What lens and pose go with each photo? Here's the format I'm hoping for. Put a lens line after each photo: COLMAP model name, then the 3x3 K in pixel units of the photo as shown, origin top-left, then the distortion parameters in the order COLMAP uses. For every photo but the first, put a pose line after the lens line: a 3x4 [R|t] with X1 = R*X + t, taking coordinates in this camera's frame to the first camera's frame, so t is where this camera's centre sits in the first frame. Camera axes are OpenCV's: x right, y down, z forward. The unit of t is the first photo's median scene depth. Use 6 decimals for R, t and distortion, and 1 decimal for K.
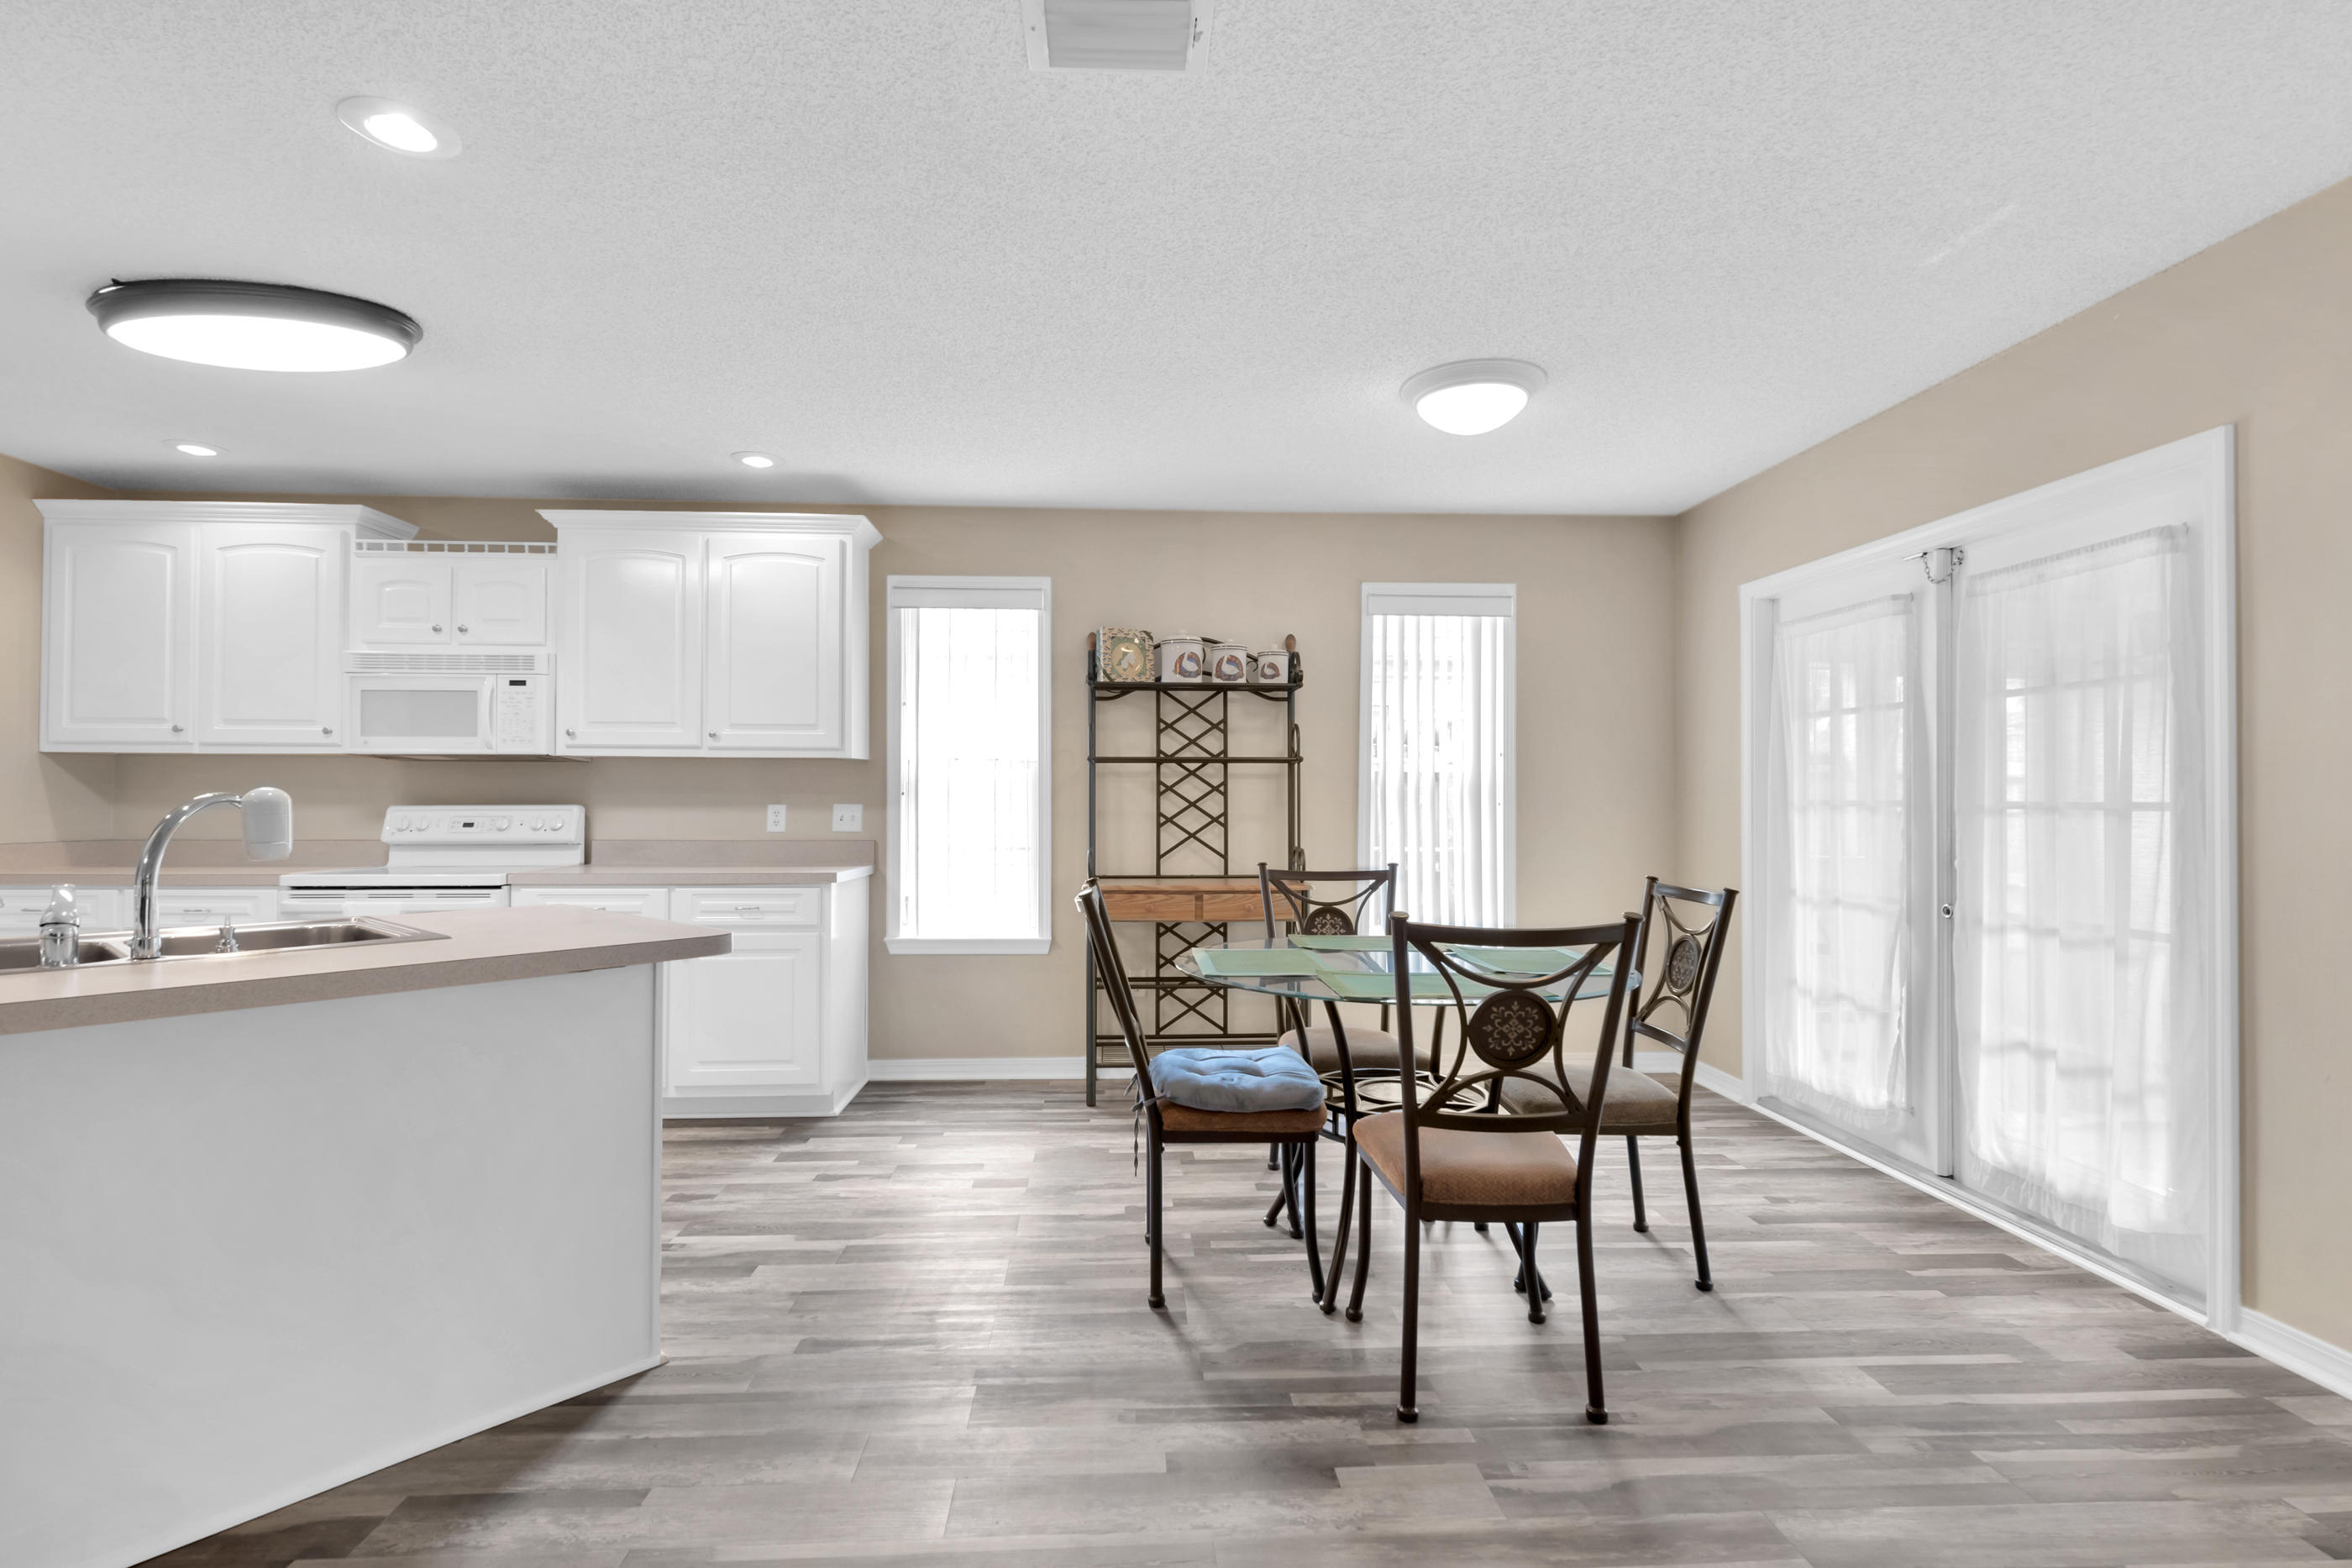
lens RADIAL K [[1094.6, 0, 1175.5], [0, 1094.6, 785.8], [0, 0, 1]] dist [0.009454, -0.007603]
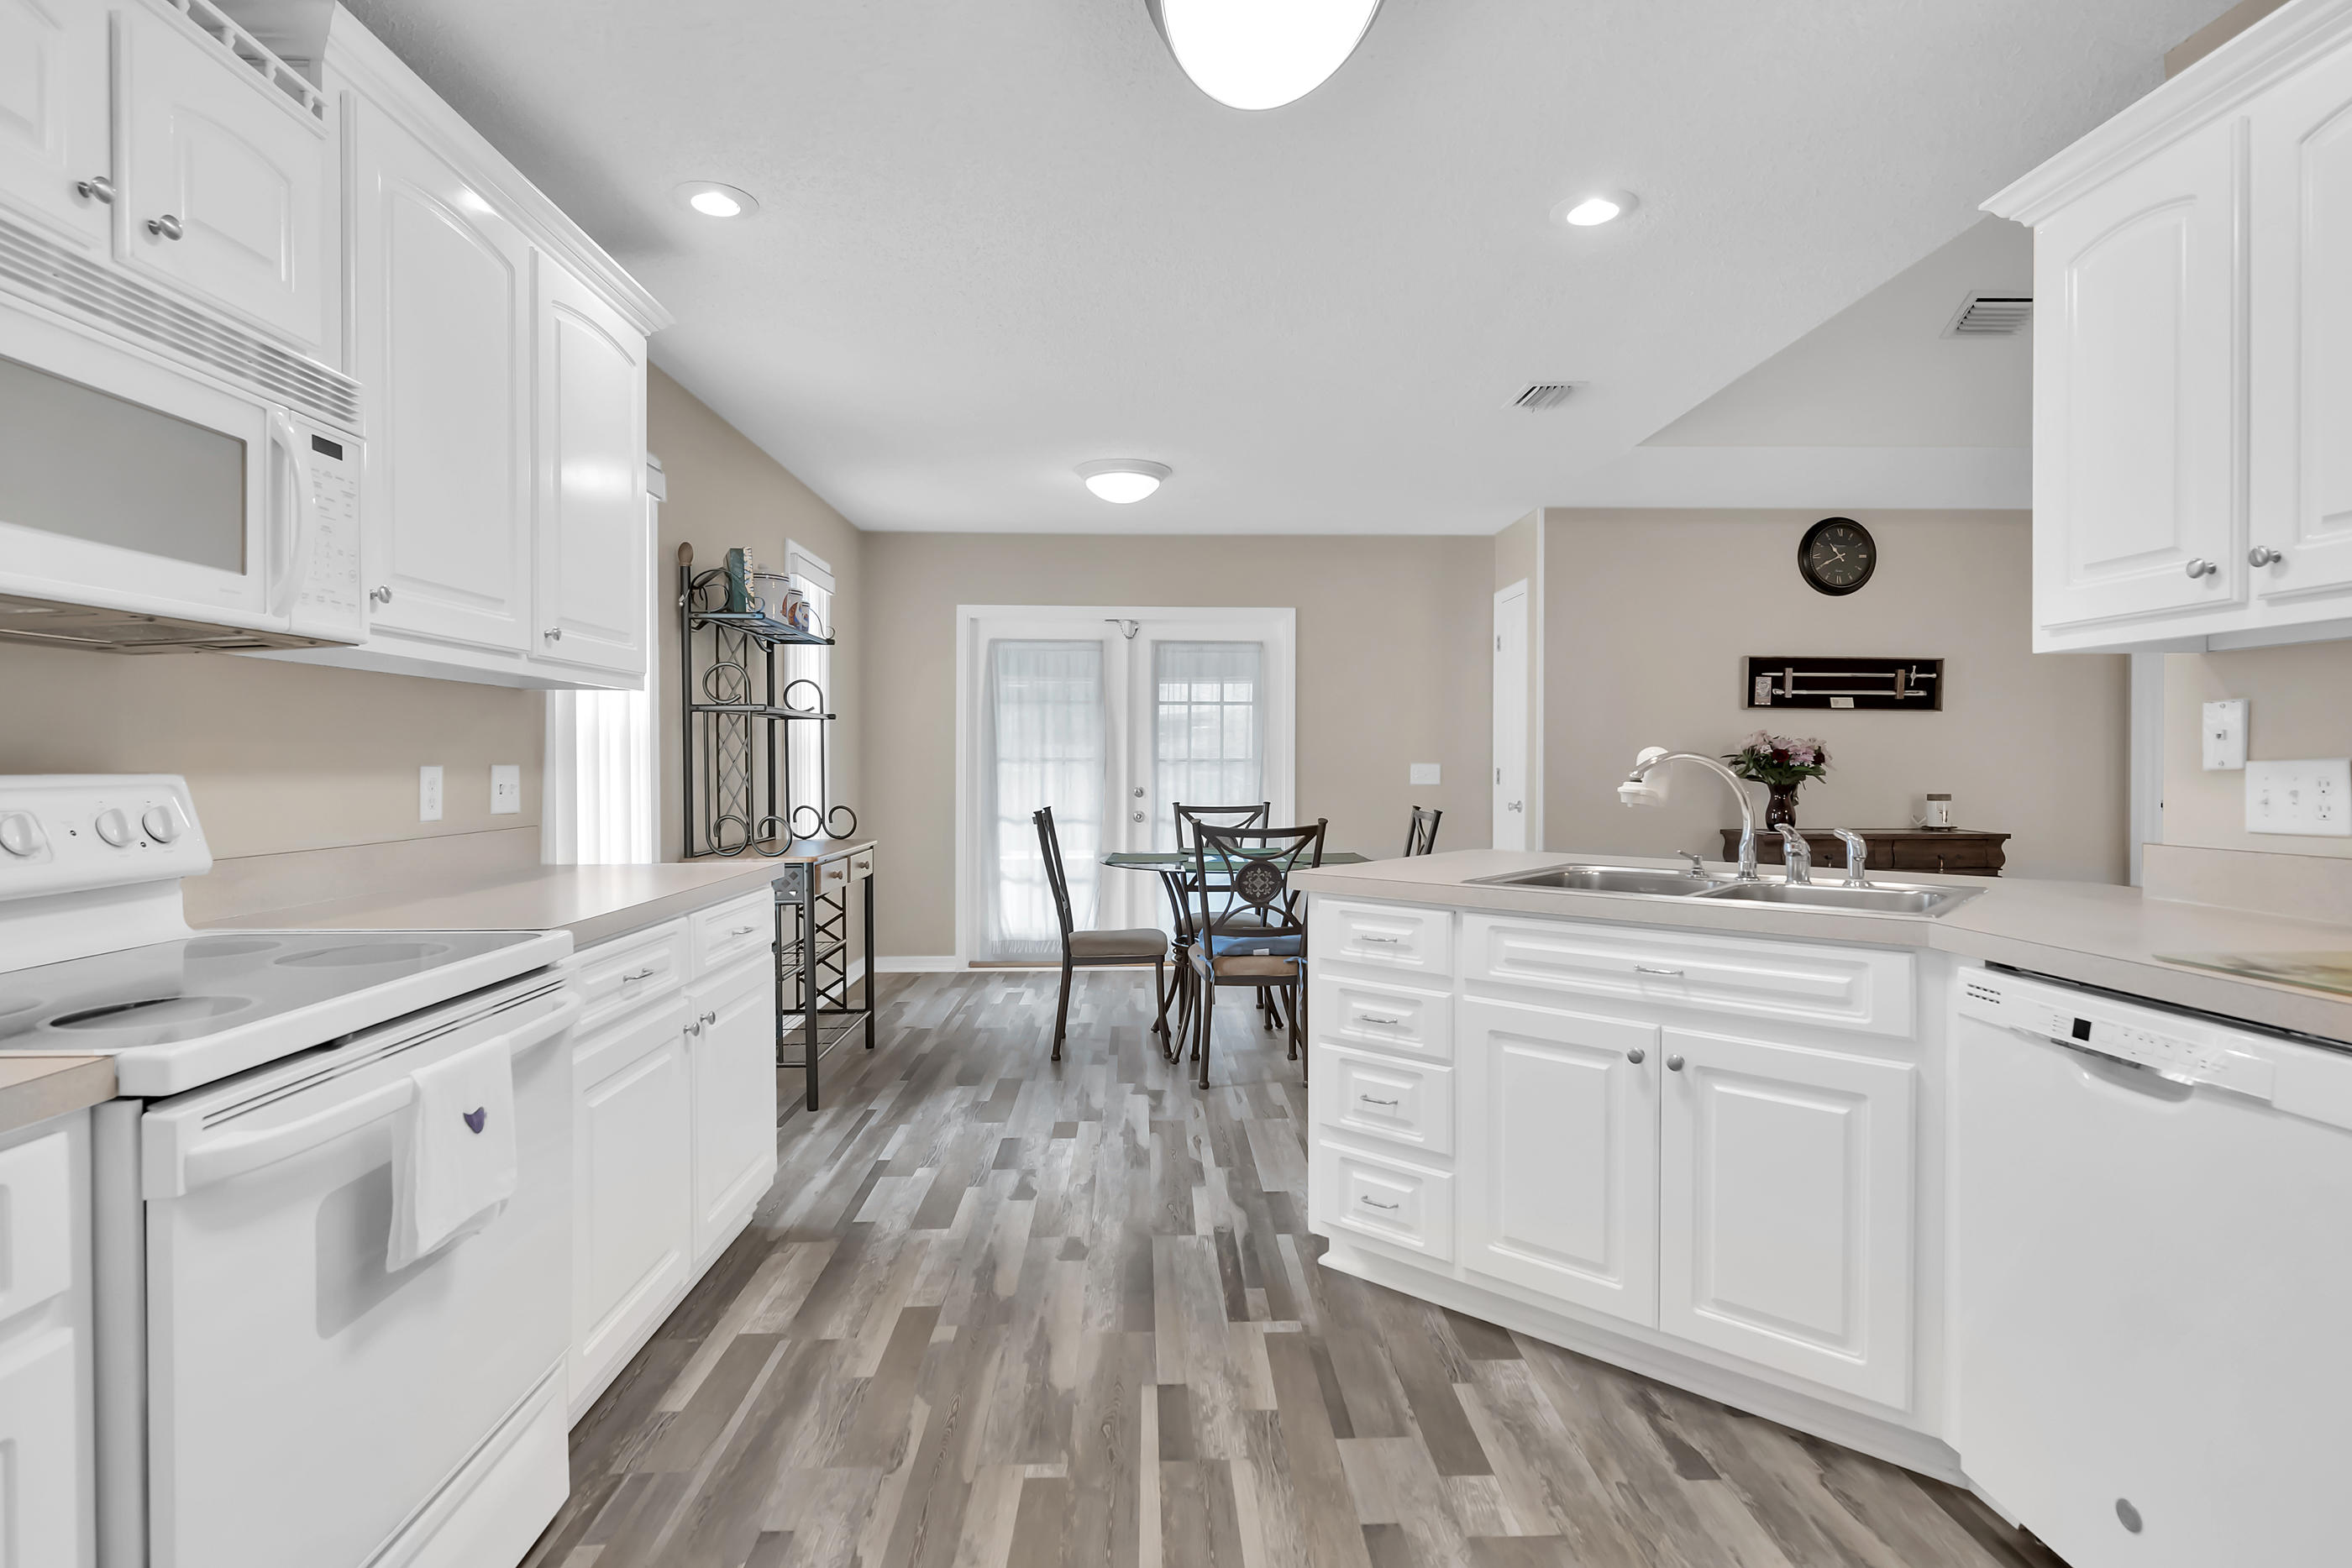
lens RADIAL K [[1152.4, 0, 1165.2], [0, 1152.4, 777.6], [0, 0, 1]] dist [0.004283, -0.001528]
pose [[0.035035, -0.017587, 0.999231, -0.912264], [-0.012870, 0.999754, 0.018047, 0.008025], [-0.999303, -0.013493, 0.034800, 0.645498]]
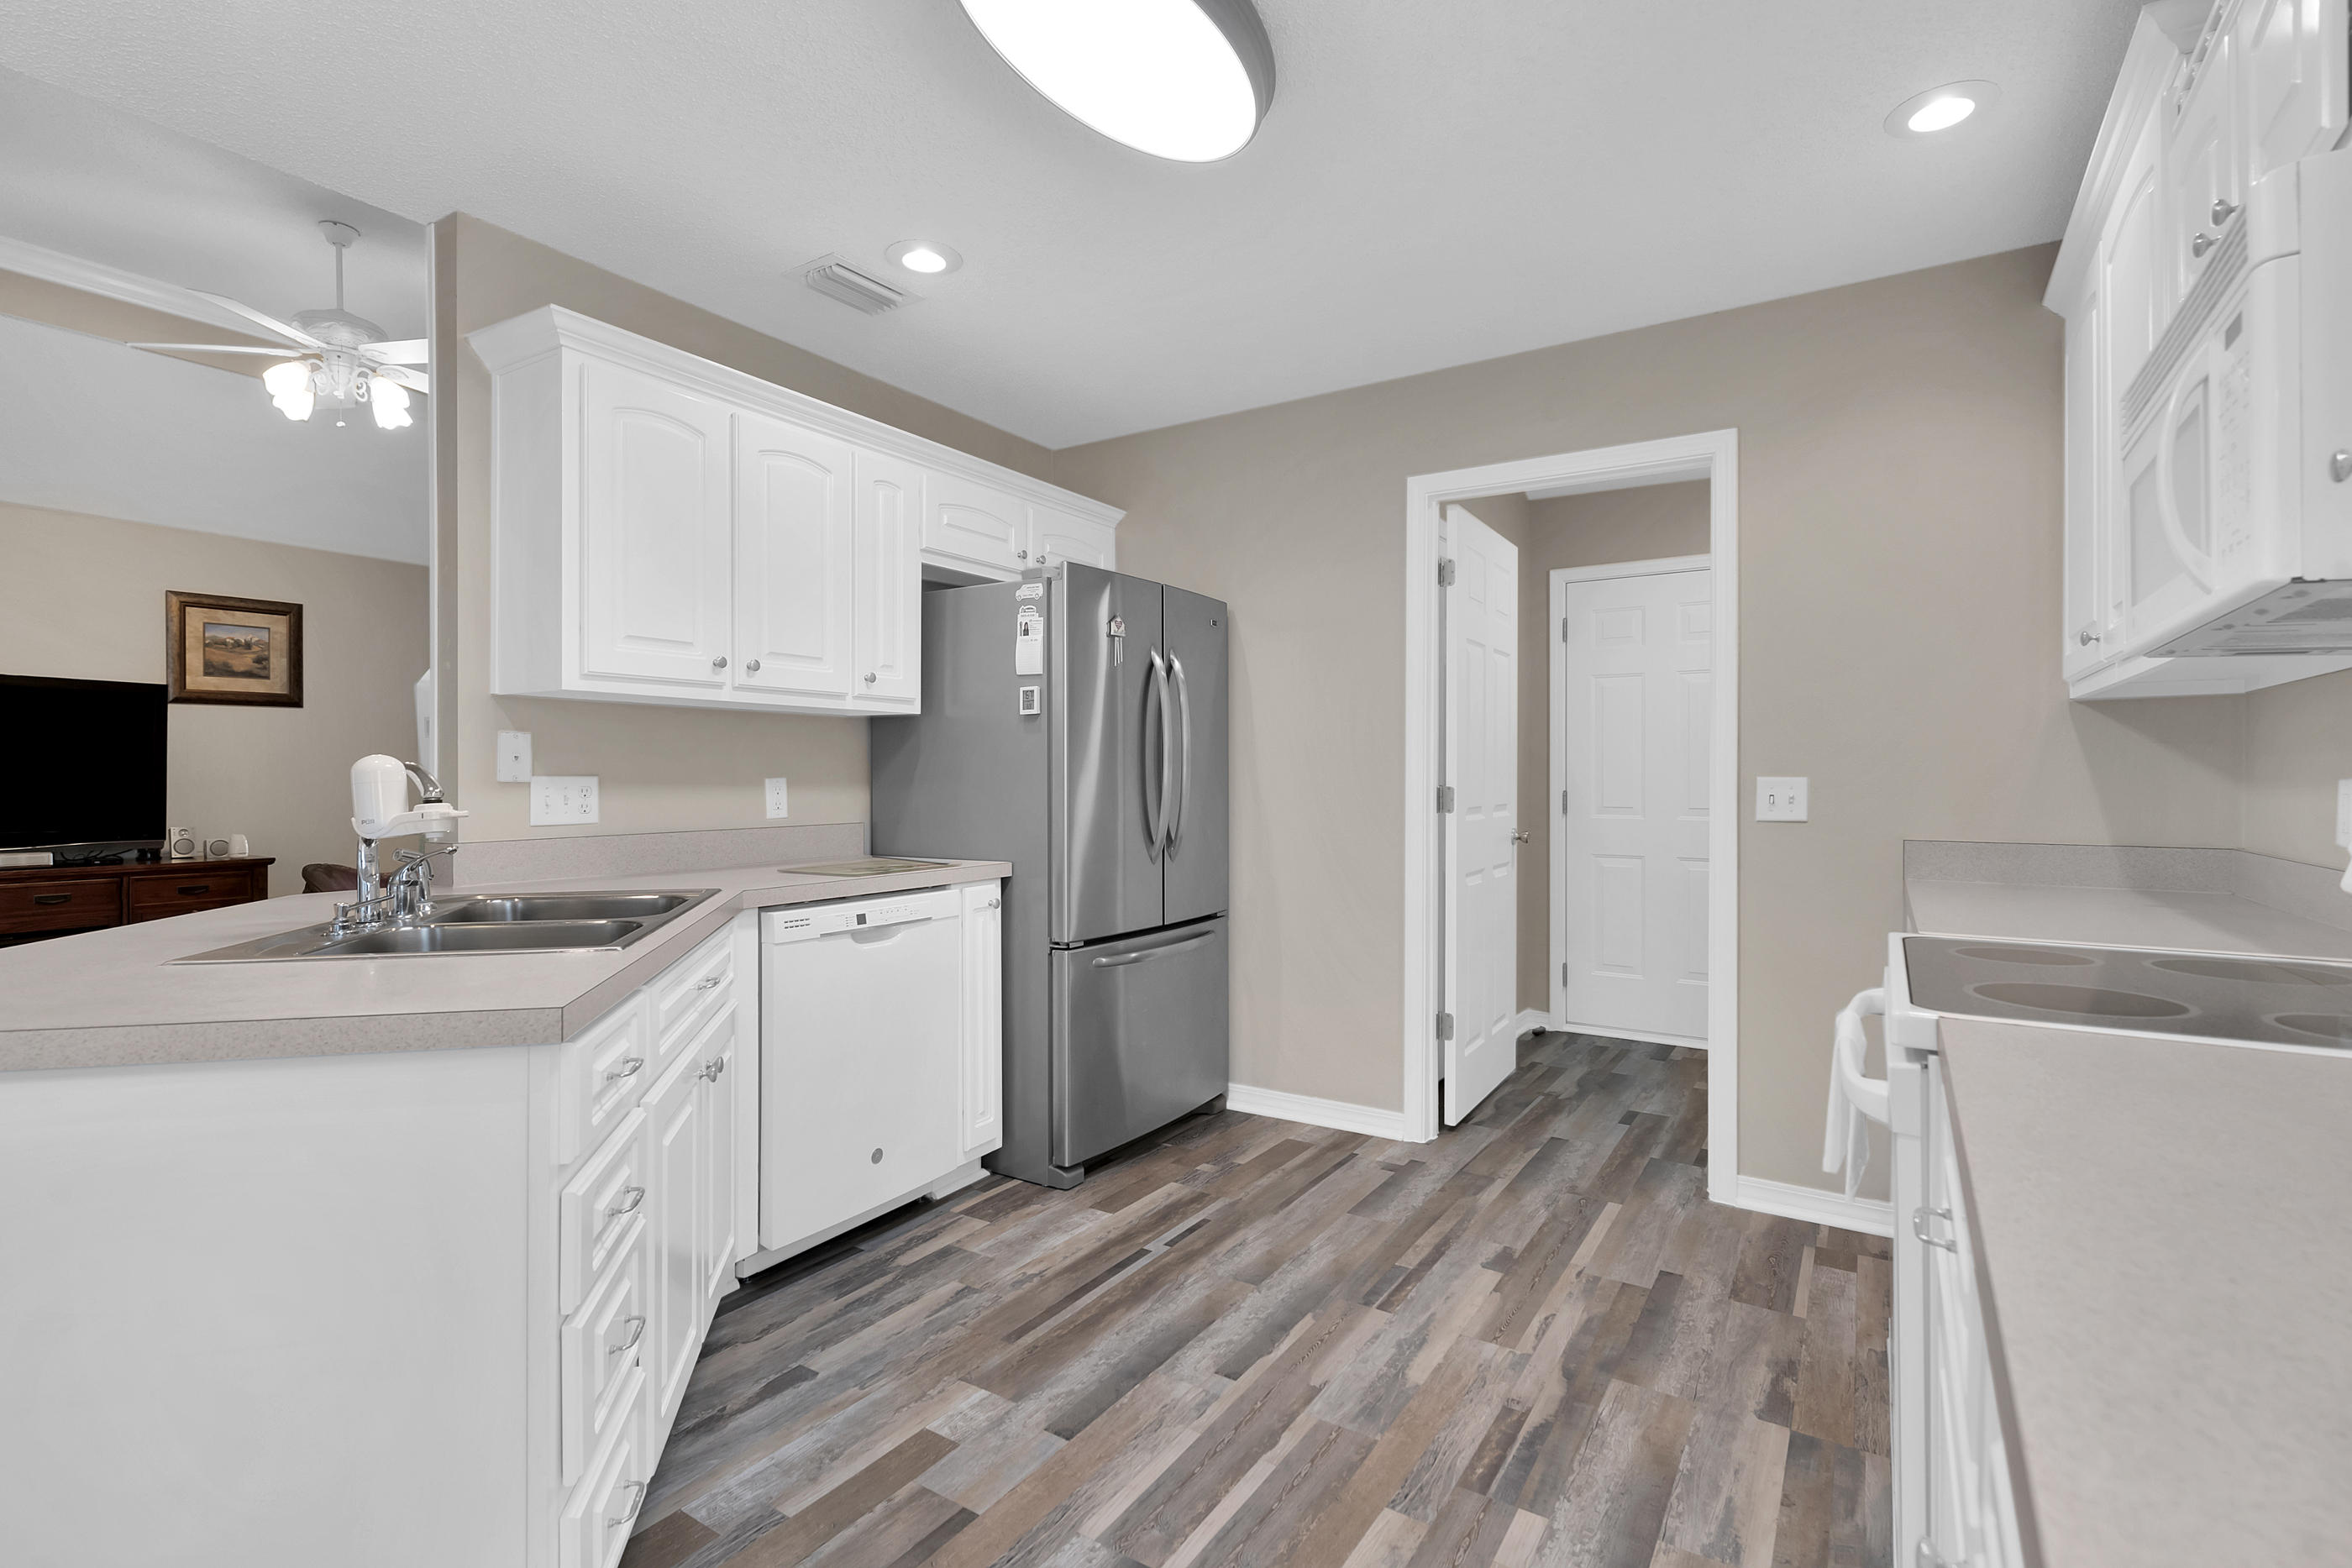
lens RADIAL K [[1094.6, 0, 1175.5], [0, 1094.6, 785.8], [0, 0, 1]] dist [0.009454, -0.007603]
pose [[-0.590837, 0.001751, -0.806789, -0.215963], [0.008532, 0.999955, -0.004078, 0.014647], [0.806746, -0.009293, -0.590825, 0.872714]]
